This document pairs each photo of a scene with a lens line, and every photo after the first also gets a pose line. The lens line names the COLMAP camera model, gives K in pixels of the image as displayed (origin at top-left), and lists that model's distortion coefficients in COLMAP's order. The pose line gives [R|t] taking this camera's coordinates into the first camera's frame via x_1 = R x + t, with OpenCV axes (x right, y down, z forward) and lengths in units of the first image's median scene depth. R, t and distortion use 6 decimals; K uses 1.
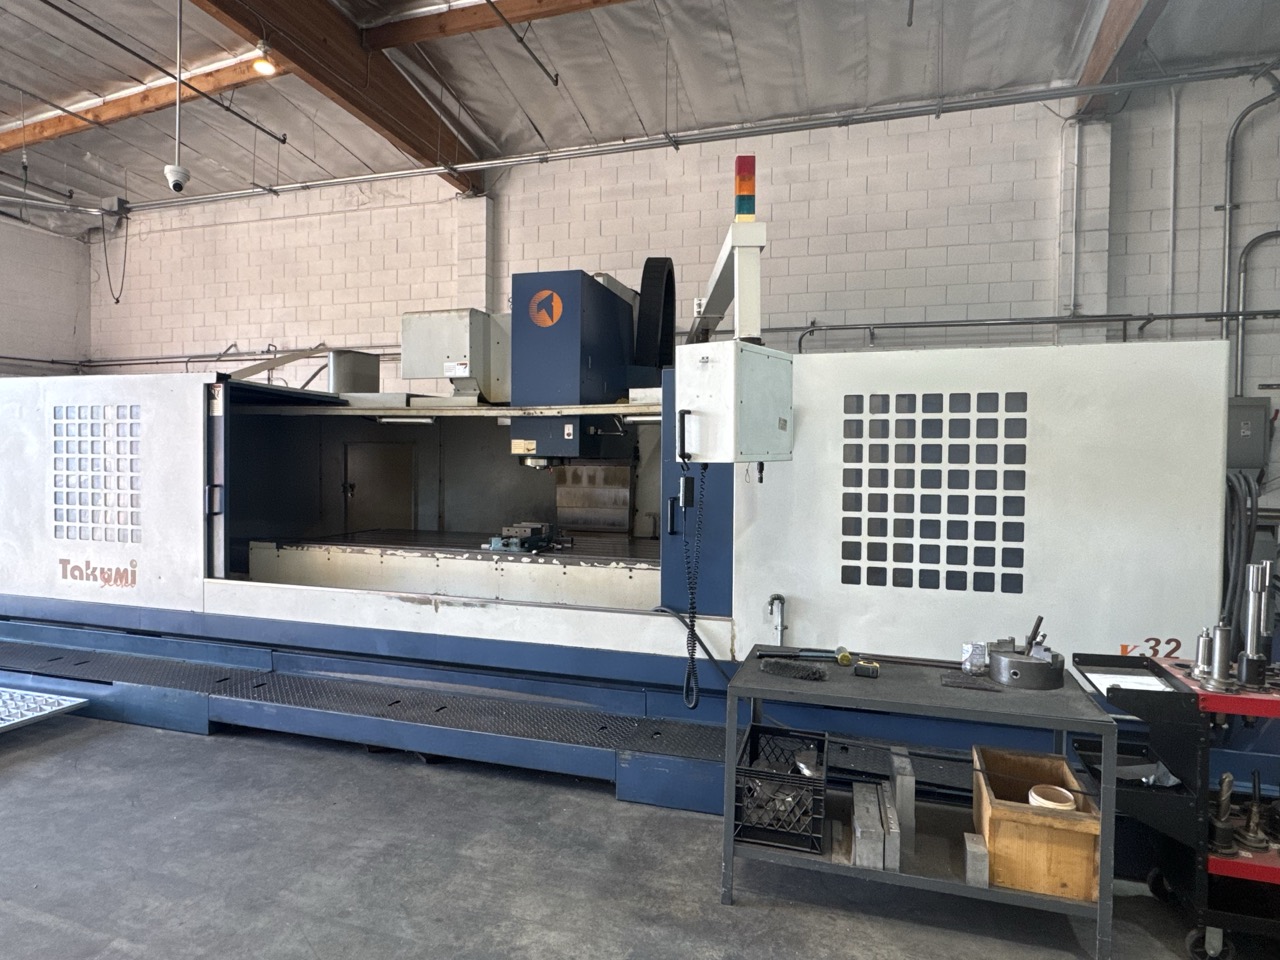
lens RADIAL K [[744.4, 0, 636.2], [0, 744.4, 475.3], [0, 0, 1]] dist [0.004156, 0.001149]
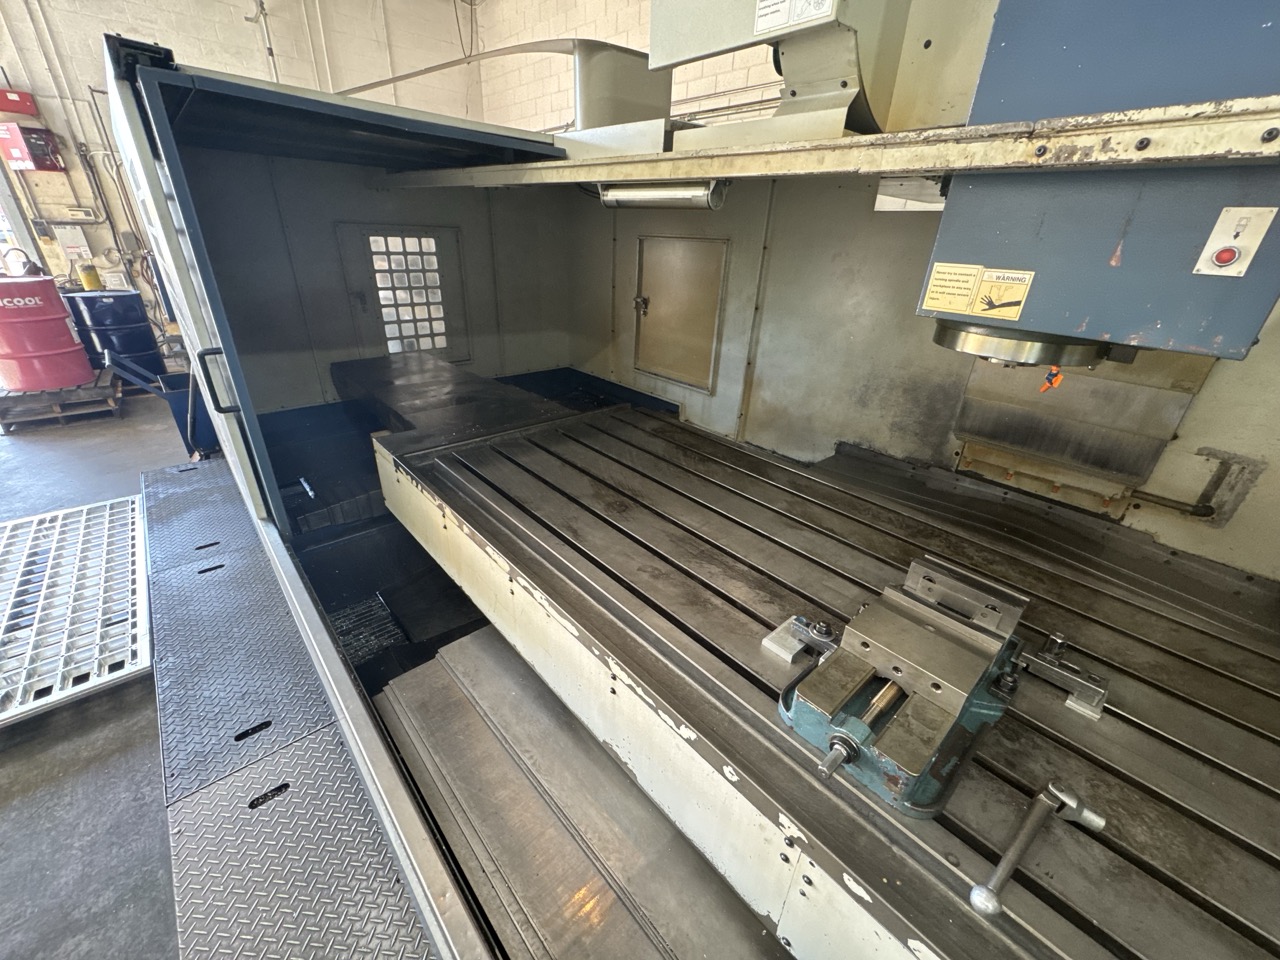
lens RADIAL K [[507.8, 0, 638.6], [0, 507.8, 479.9], [0, 0, 1]] dist [-0.003319, -0.000028]
pose [[0.856190, 0.248388, -0.453036, -0.151894], [-0.043209, 0.908206, 0.416286, -0.047048], [0.514851, -0.336844, 0.788330, 0.728351]]
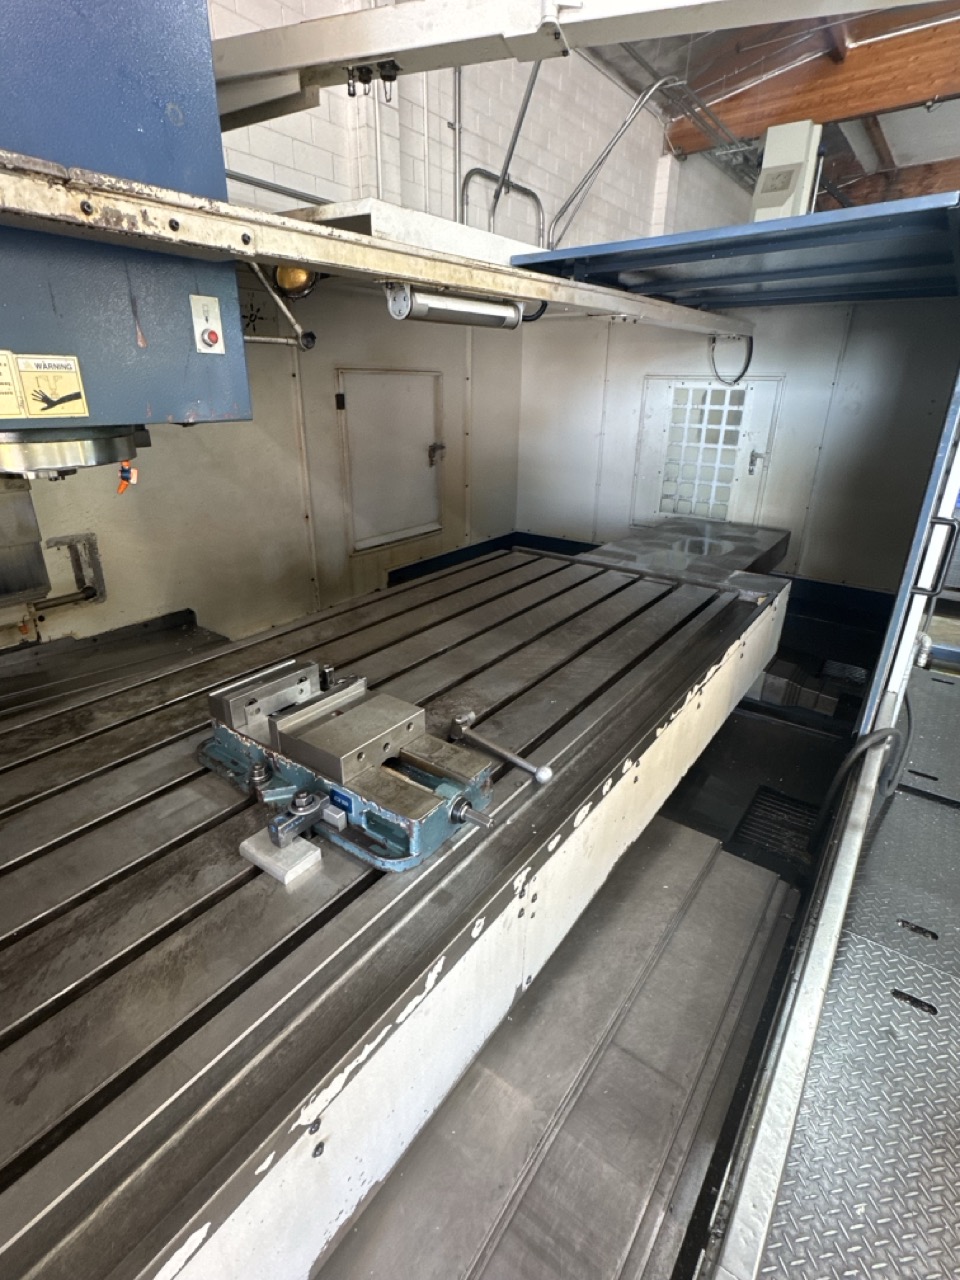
lens RADIAL K [[630.0, 0, 475.1], [0, 630.0, 636.8], [0, 0, 1]] dist [0.000166, 0.000164]
pose [[0.330224, -0.358238, 0.873280, -0.287704], [0.012843, 0.926800, 0.375337, -0.036730], [-0.943815, -0.112730, 0.310652, 0.789498]]
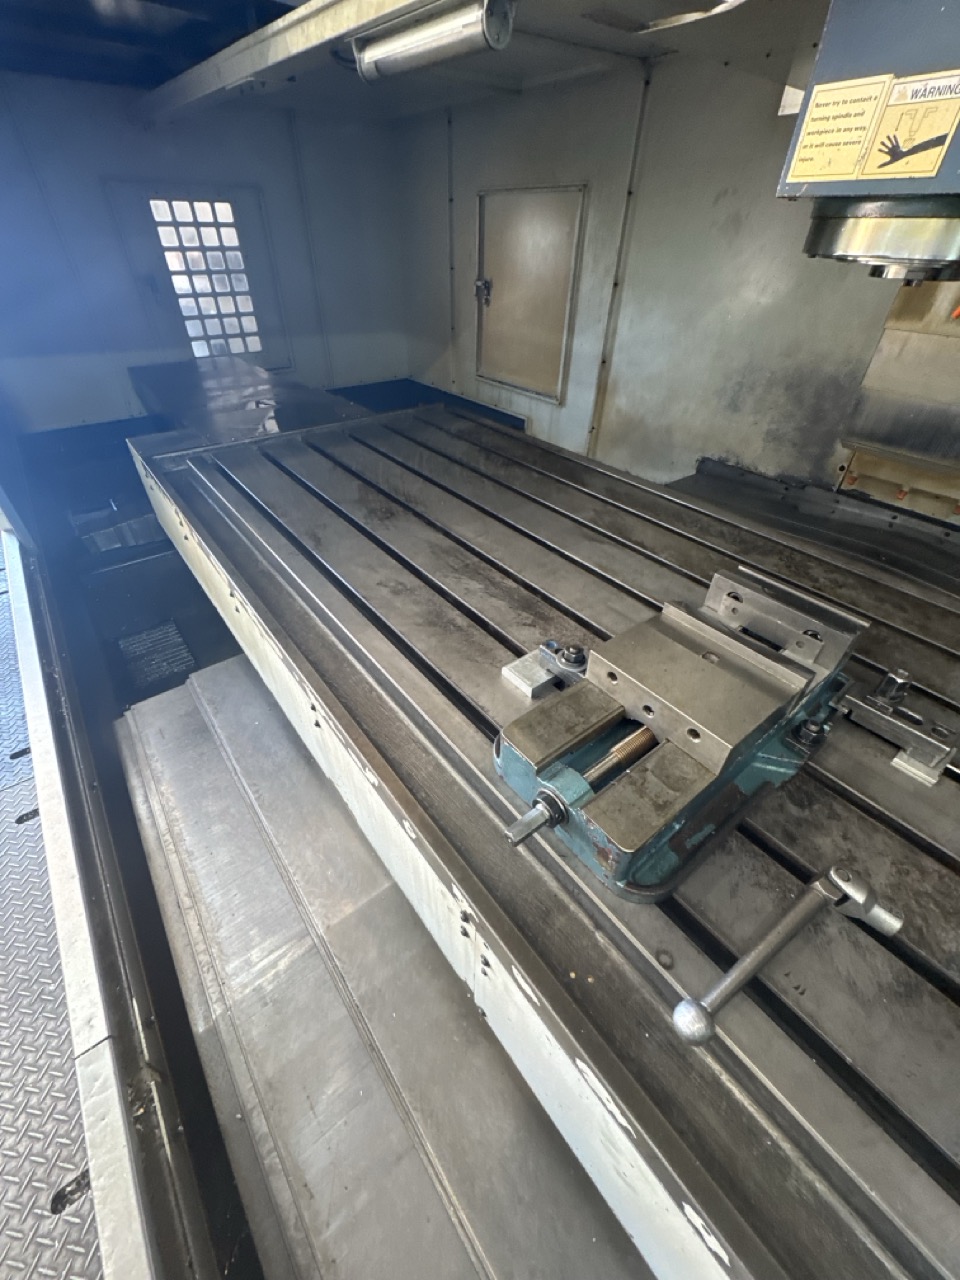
lens RADIAL K [[507.8, 0, 480.3], [0, 507.8, 639.5], [0, 0, 1]] dist [-0.003319, -0.000028]
pose [[0.820461, 0.363698, -0.441098, -0.126812], [-0.022967, 0.791896, 0.610223, -0.012446], [0.571241, -0.490534, 0.658073, 0.785060]]
